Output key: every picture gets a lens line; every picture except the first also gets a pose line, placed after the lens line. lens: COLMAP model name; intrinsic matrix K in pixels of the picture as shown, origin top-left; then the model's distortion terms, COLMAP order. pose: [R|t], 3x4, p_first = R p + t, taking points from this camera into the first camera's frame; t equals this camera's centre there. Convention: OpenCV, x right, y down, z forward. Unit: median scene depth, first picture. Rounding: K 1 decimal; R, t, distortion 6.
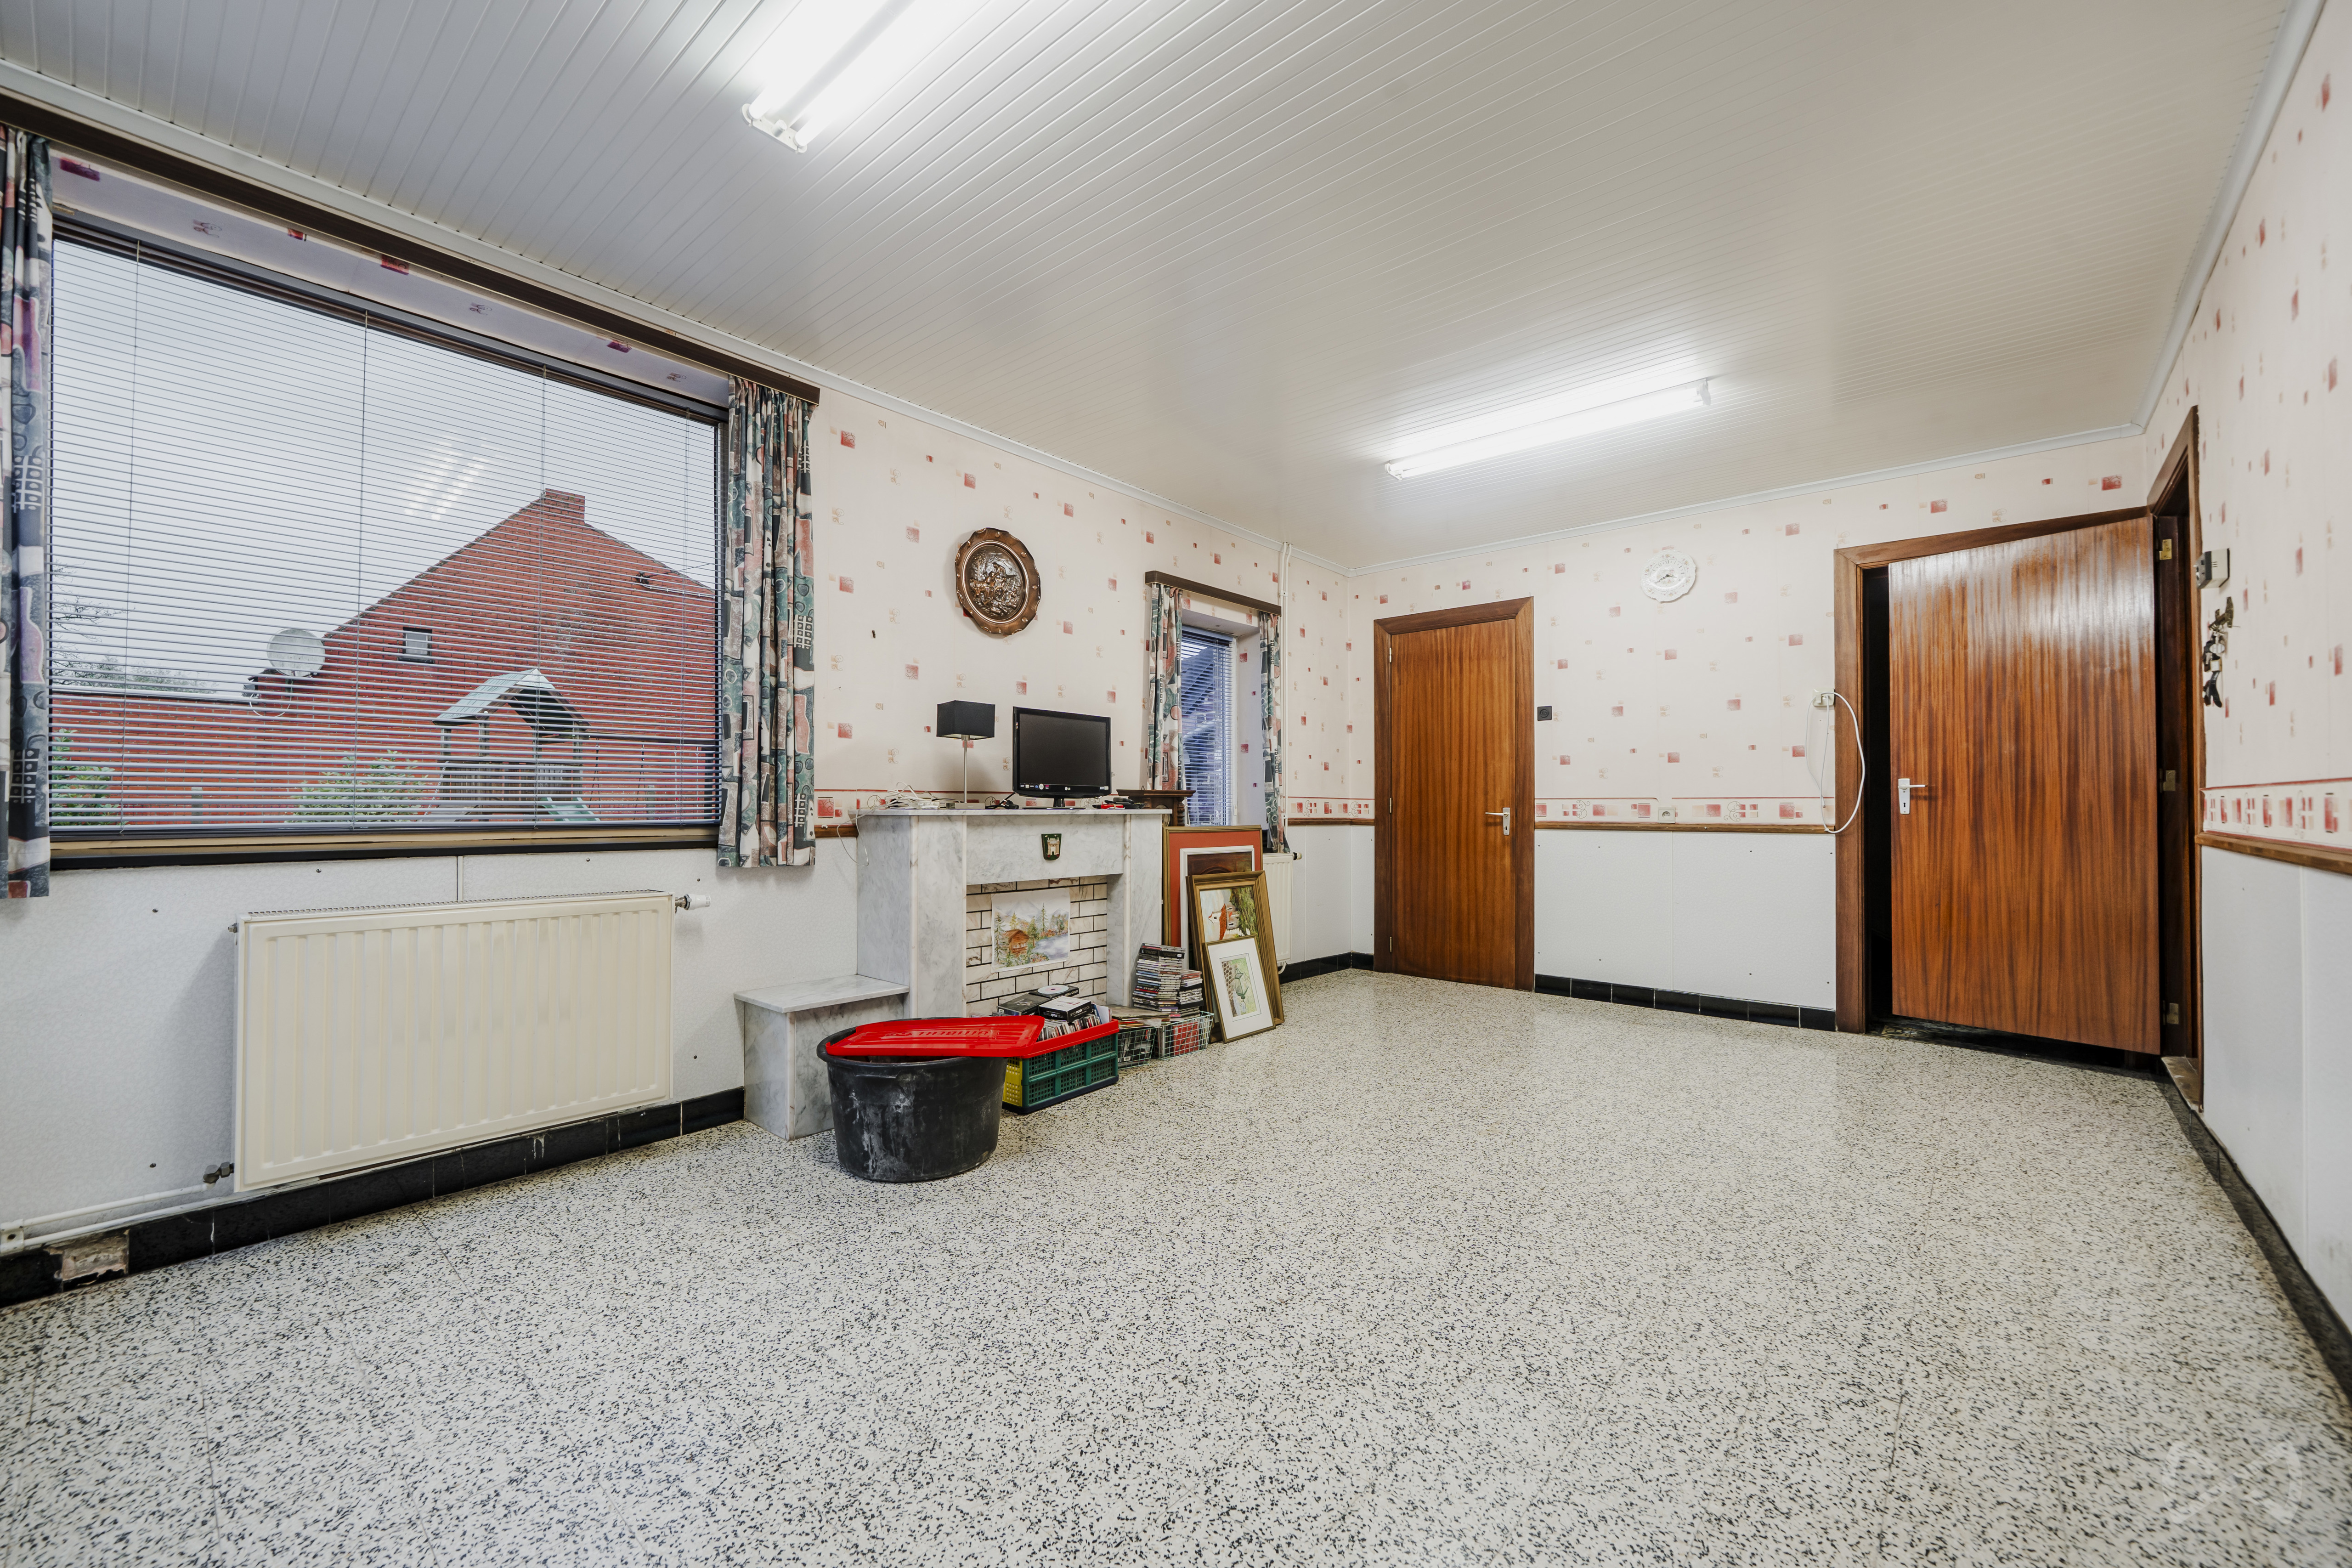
lens RADIAL K [[937.3, 0, 1174.7], [0, 937.3, 794.6], [0, 0, 1]] dist [-0.003619, -0.000240]
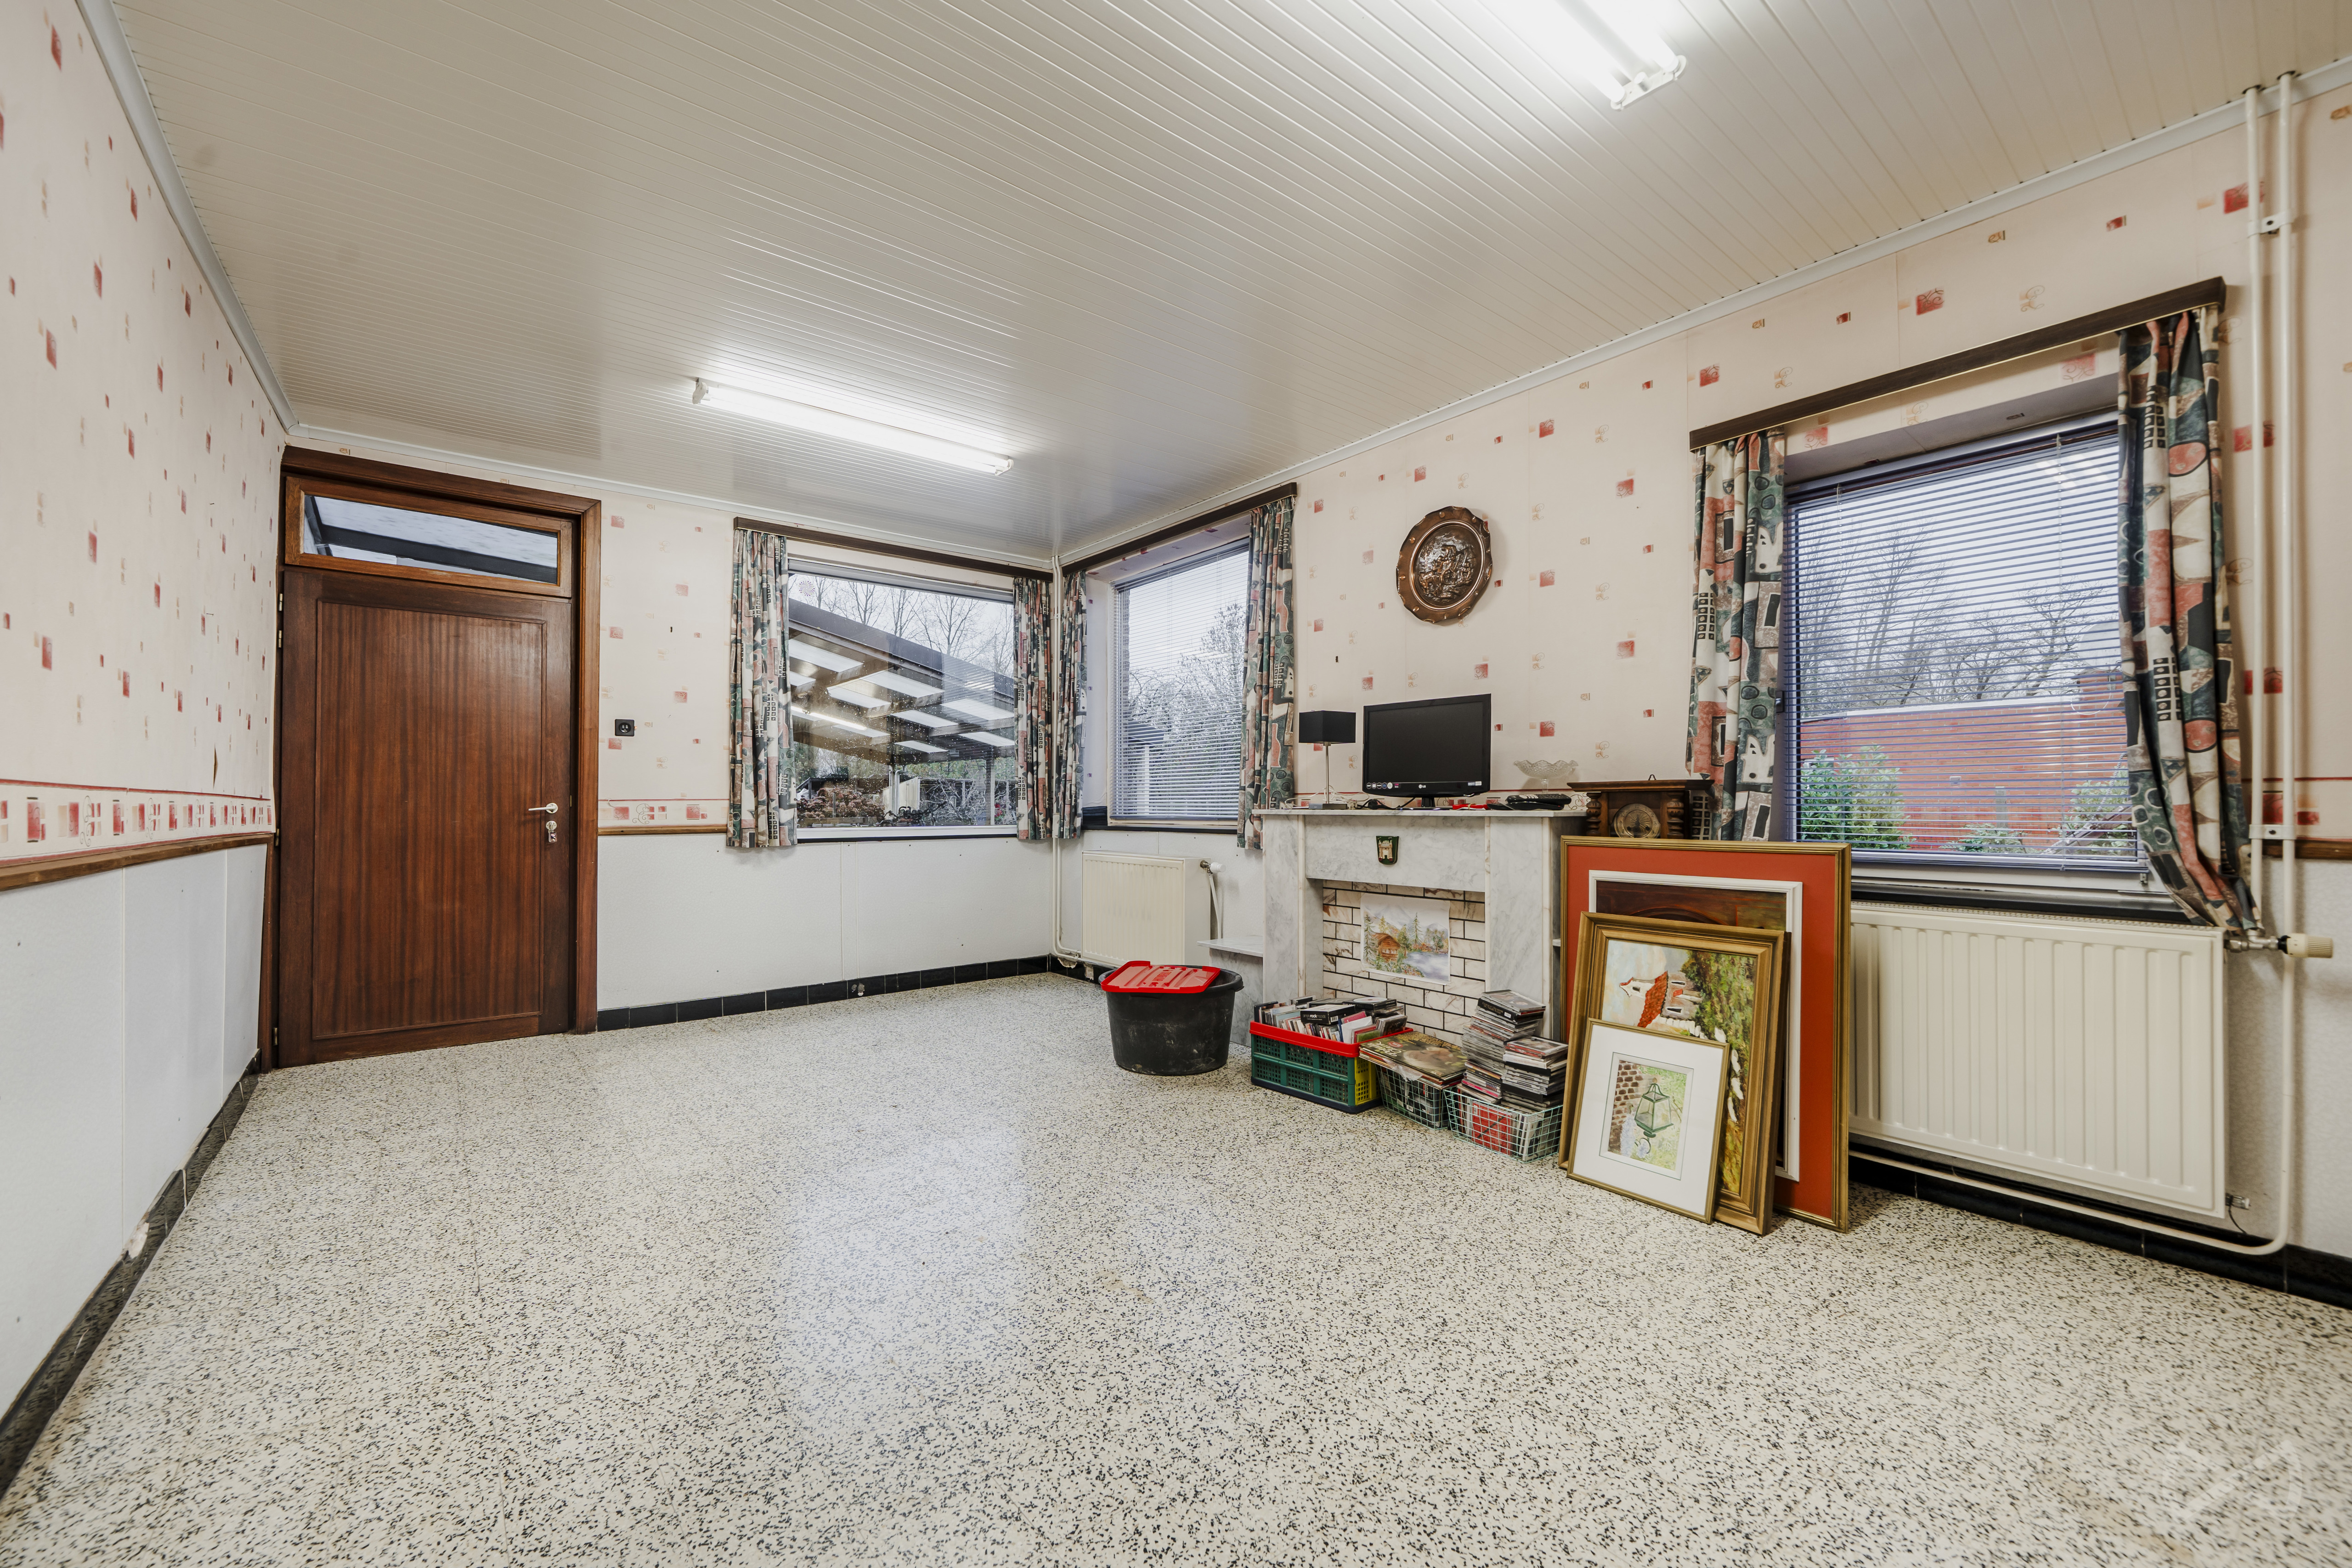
lens RADIAL K [[937.3, 0, 1173.3], [0, 937.3, 795.9], [0, 0, 1]] dist [-0.003619, -0.000240]
pose [[-0.180752, -0.009576, -0.983482, 0.836167], [0.014928, 0.999811, -0.012478, 0.010501], [0.983415, -0.016937, -0.180574, 0.974245]]
